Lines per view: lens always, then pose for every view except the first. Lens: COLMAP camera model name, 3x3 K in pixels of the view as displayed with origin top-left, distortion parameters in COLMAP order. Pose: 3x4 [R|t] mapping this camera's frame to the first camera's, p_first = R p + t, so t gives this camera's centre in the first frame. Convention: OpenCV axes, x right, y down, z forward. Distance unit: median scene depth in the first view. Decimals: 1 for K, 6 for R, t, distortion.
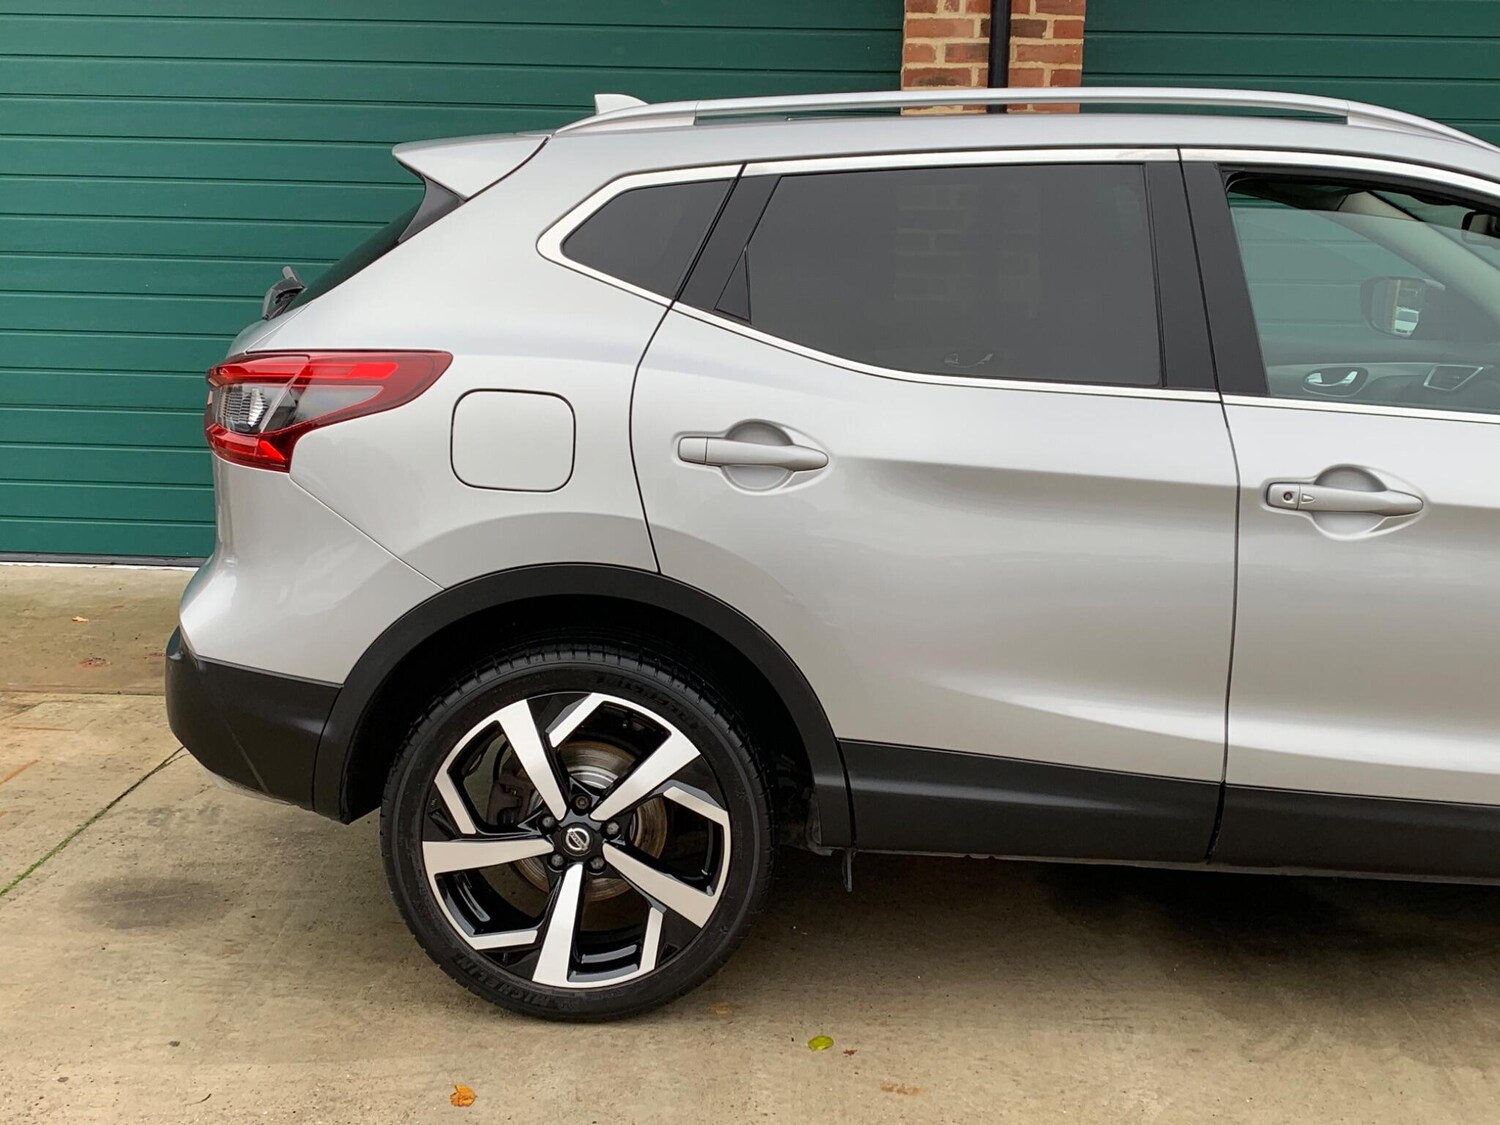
lens RADIAL K [[1753.0, 0, 752.9], [0, 1753.0, 558.8], [0, 0, 1]] dist [0.025375, 0.000000]
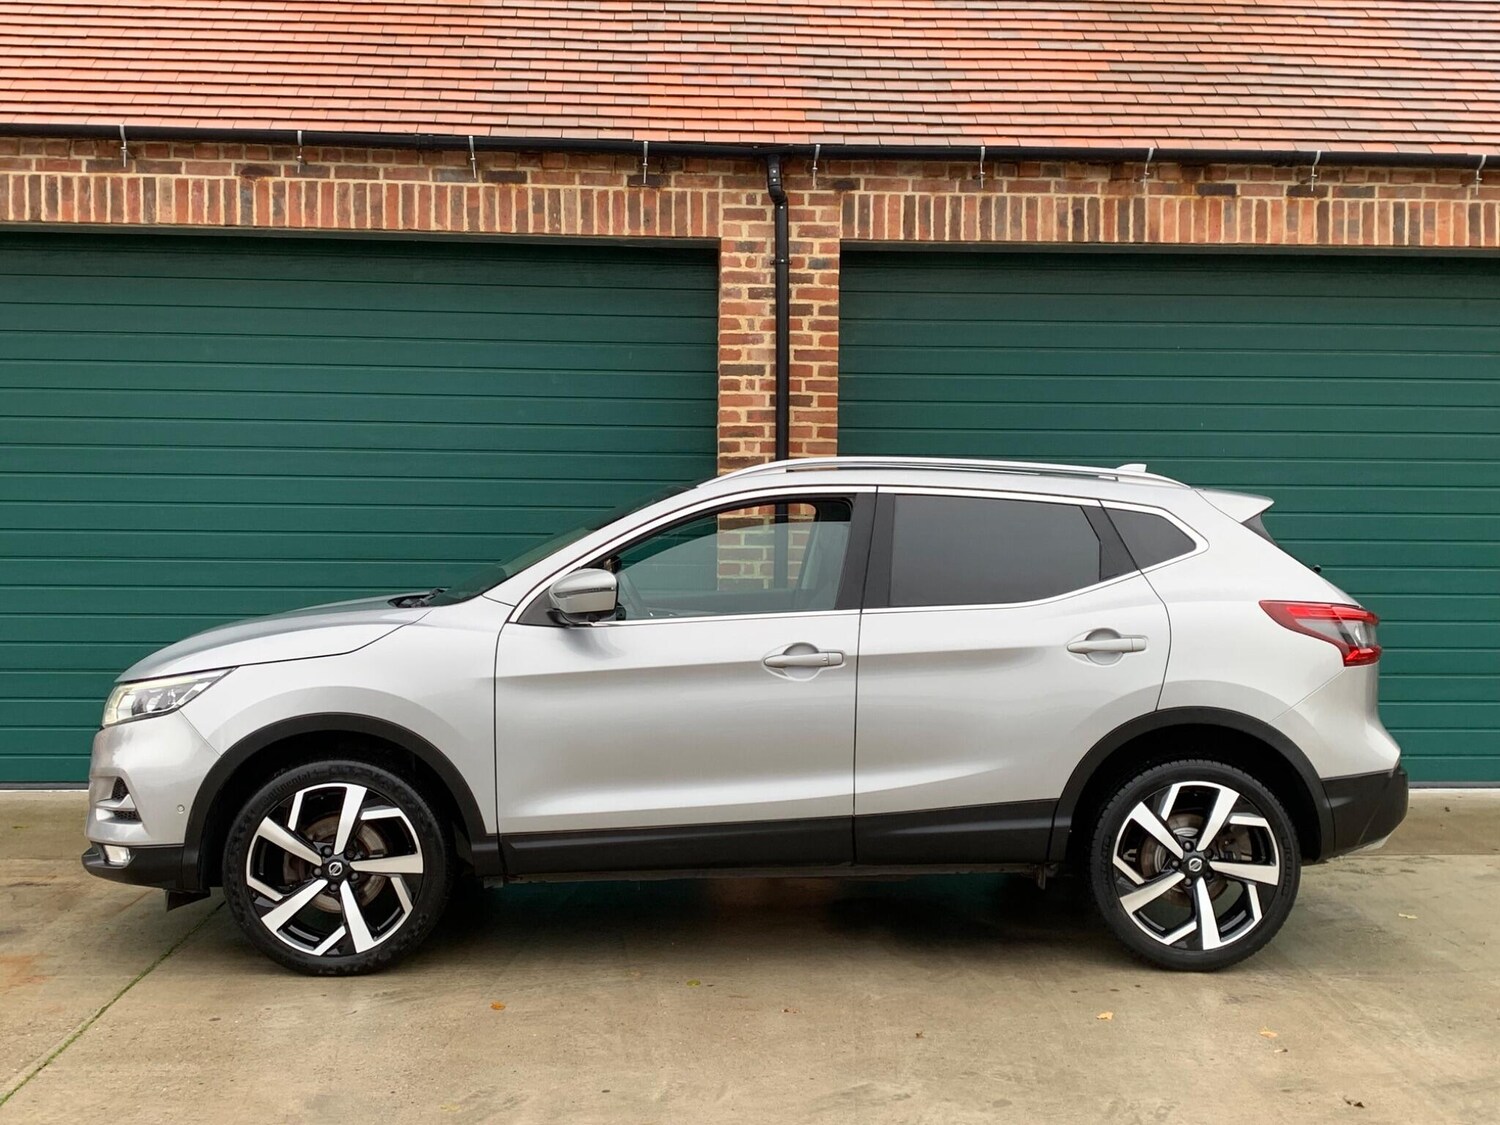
lens RADIAL K [[1753.0, 0, 746.5], [0, 1753.0, 564.0], [0, 0, 1]] dist [0.025375, 0.000000]
pose [[0.994478, -0.011999, 0.104258, -0.047261], [0.029547, 0.985269, -0.168437, 0.085644], [-0.100701, 0.170587, 0.980183, -0.437236]]
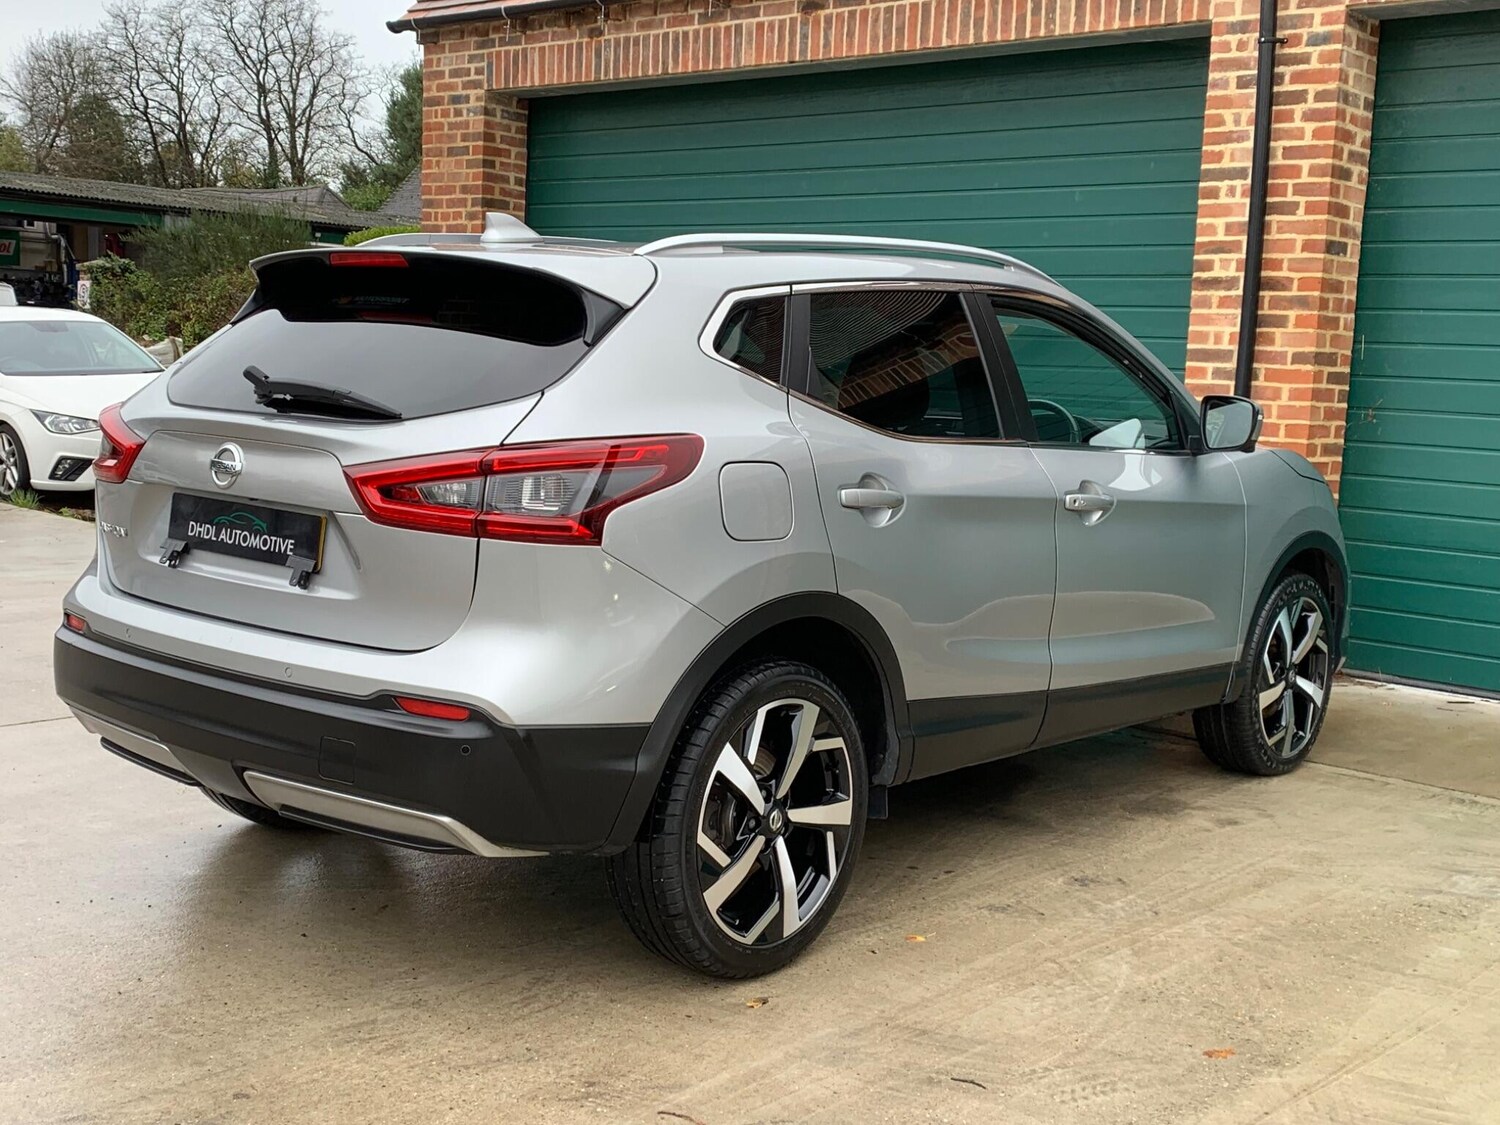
lens RADIAL K [[1753.0, 0, 773.5], [0, 1753.0, 554.9], [0, 0, 1]] dist [0.025375, 0.000000]
pose [[0.788866, 0.083574, -0.608856, 0.661544], [-0.149014, 0.987158, -0.057570, 0.070851], [0.596226, 0.136144, 0.791189, -0.181135]]
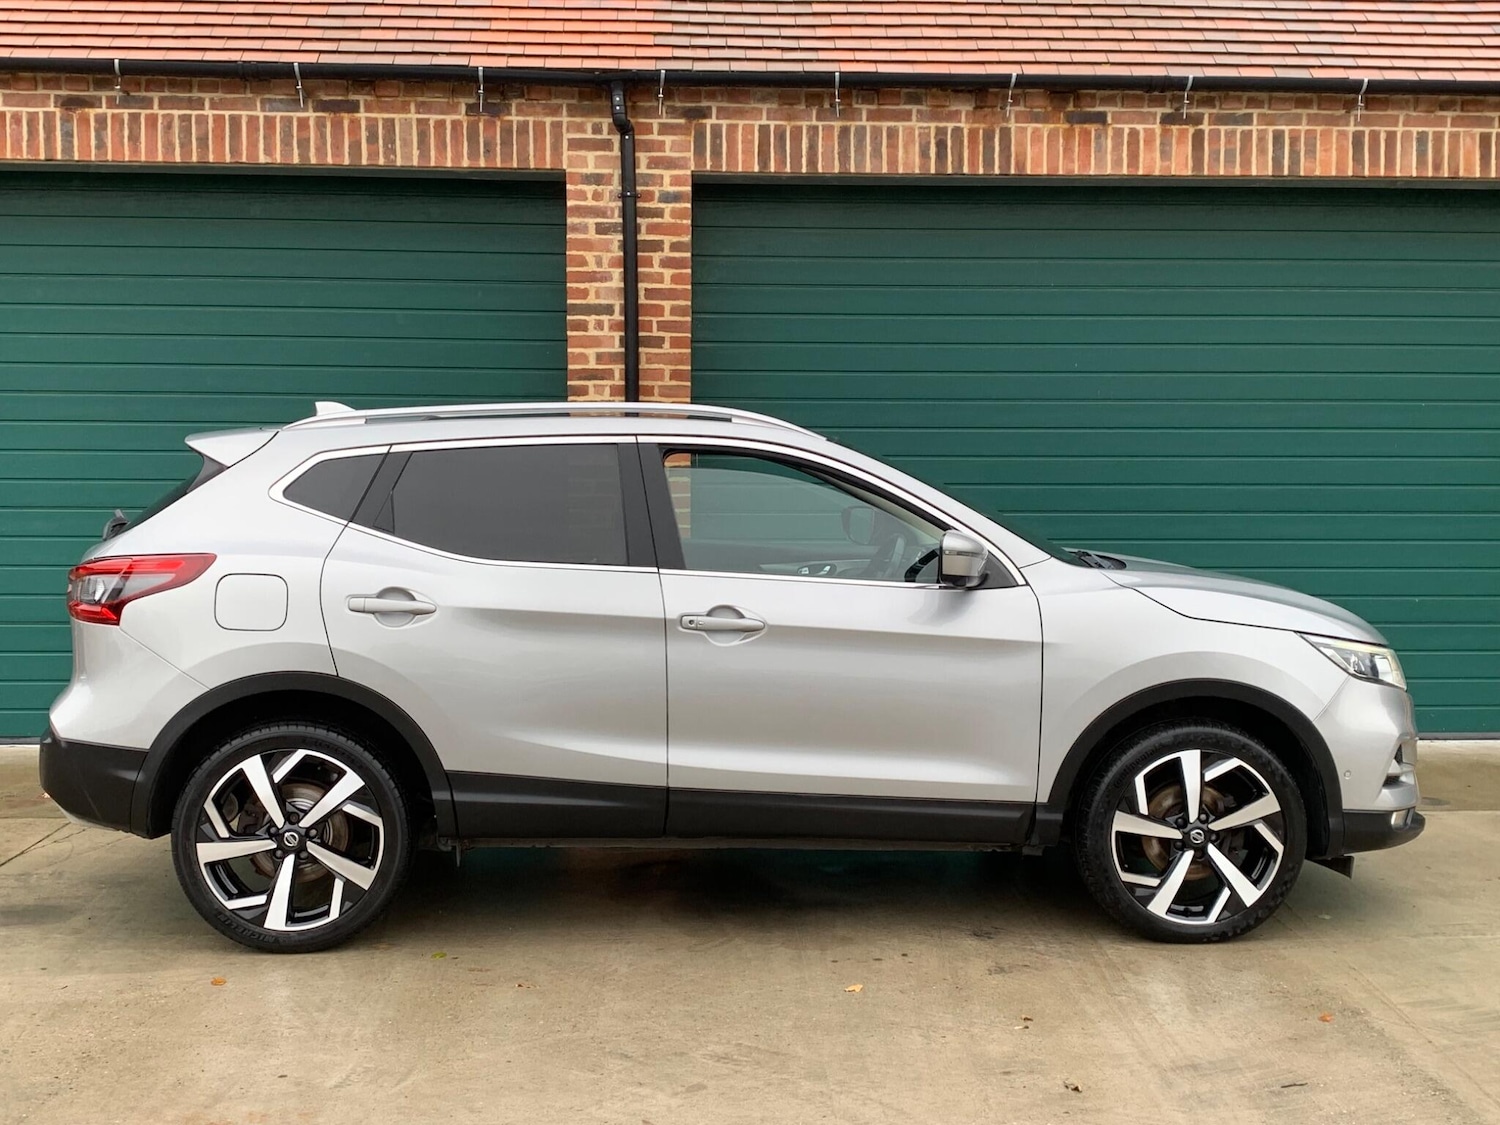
lens RADIAL K [[1753.0, 0, 762.3], [0, 1753.0, 579.5], [0, 0, 1]] dist [0.025375, 0.000000]
pose [[0.994918, -0.020435, 0.098591, 0.101992], [0.032903, 0.991415, -0.126547, 0.076030], [-0.095159, 0.129147, 0.987049, -0.401775]]
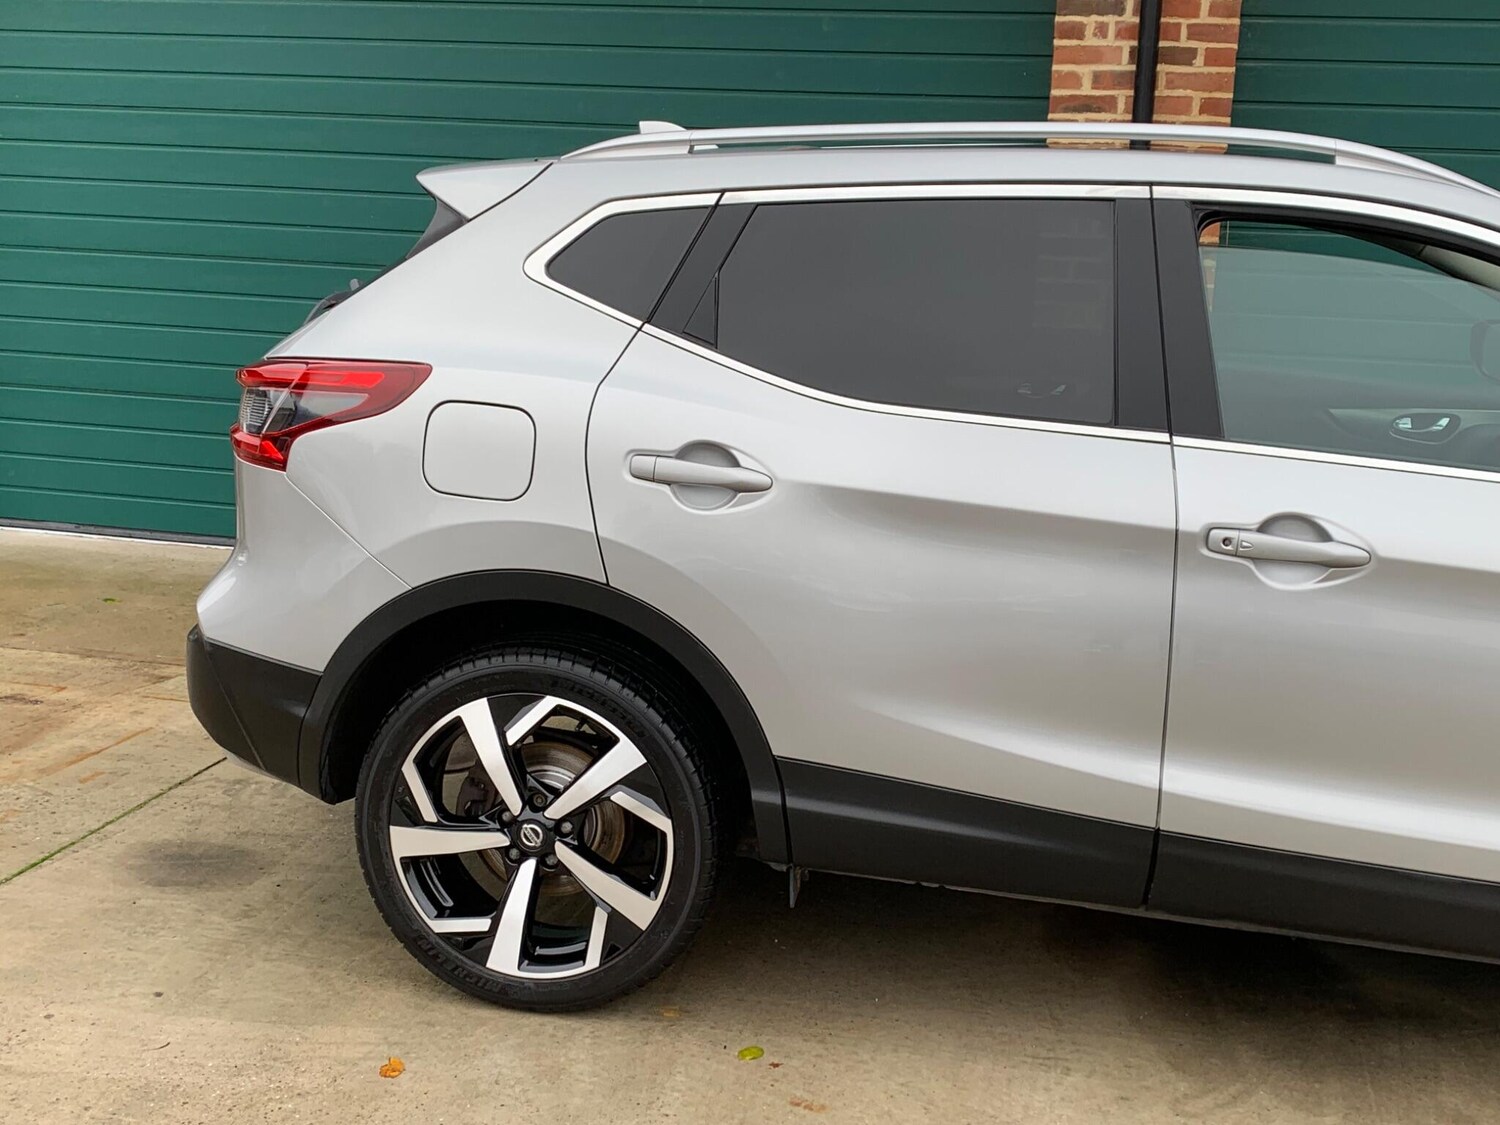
lens RADIAL K [[1753.0, 0, 768.3], [0, 1753.0, 568.1], [0, 0, 1]] dist [0.025375, 0.000000]
pose [[0.985265, 0.054669, -0.162065, 0.107204], [-0.055347, 0.998467, 0.000332, -0.003679], [0.161835, 0.008643, 0.986780, -0.004290]]
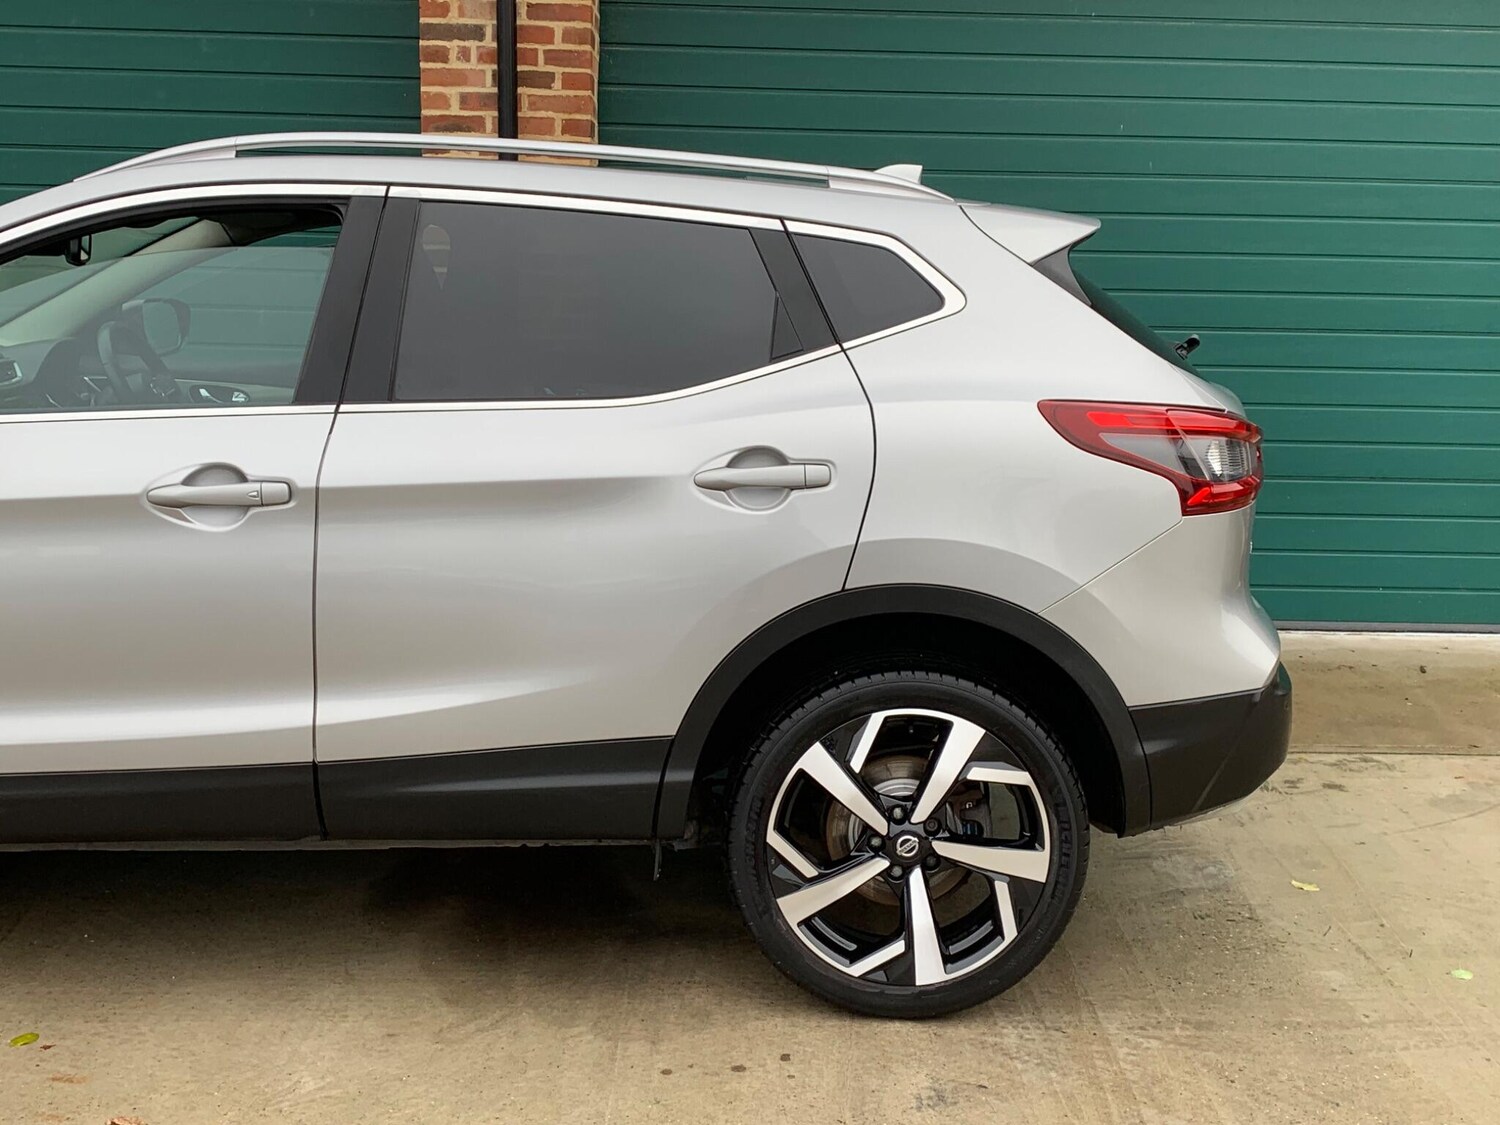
lens RADIAL K [[1753.0, 0, 779.6], [0, 1753.0, 544.4], [0, 0, 1]] dist [0.025375, 0.000000]
pose [[0.996707, -0.007210, 0.080762, 0.216284], [0.010054, 0.999342, -0.034853, 0.013065], [-0.080458, 0.035550, 0.996124, -0.044049]]
